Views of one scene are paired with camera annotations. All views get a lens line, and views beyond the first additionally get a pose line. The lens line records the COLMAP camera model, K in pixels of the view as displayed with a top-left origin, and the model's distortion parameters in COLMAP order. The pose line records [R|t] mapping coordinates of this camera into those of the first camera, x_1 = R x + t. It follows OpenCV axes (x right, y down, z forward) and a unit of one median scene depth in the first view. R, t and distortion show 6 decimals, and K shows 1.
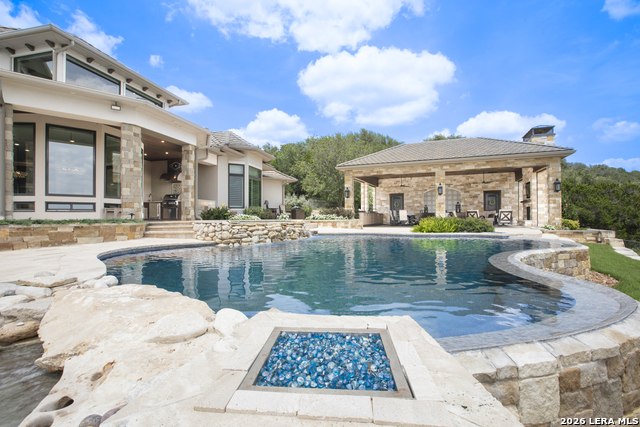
lens RADIAL K [[287.4, 0, 320.5], [0, 287.4, 214.5], [0, 0, 1]] dist [-0.010089, 0.001542]
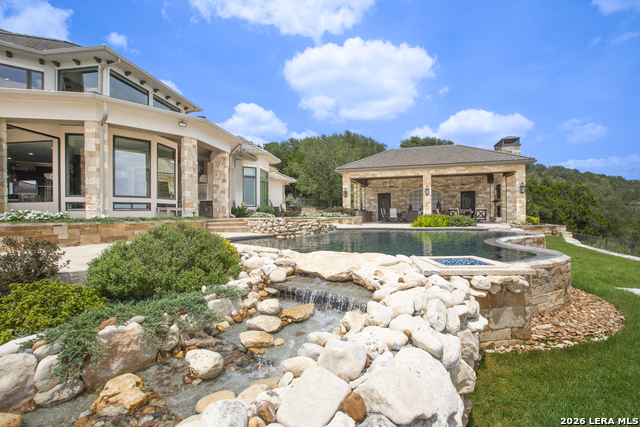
lens RADIAL K [[287.4, 0, 320.2], [0, 287.4, 214.6], [0, 0, 1]] dist [-0.010089, 0.001542]
pose [[0.996658, -0.002018, 0.081667, -0.110555], [0.001322, 0.999962, 0.008583, -0.001382], [-0.081682, -0.008446, 0.996623, -0.123239]]
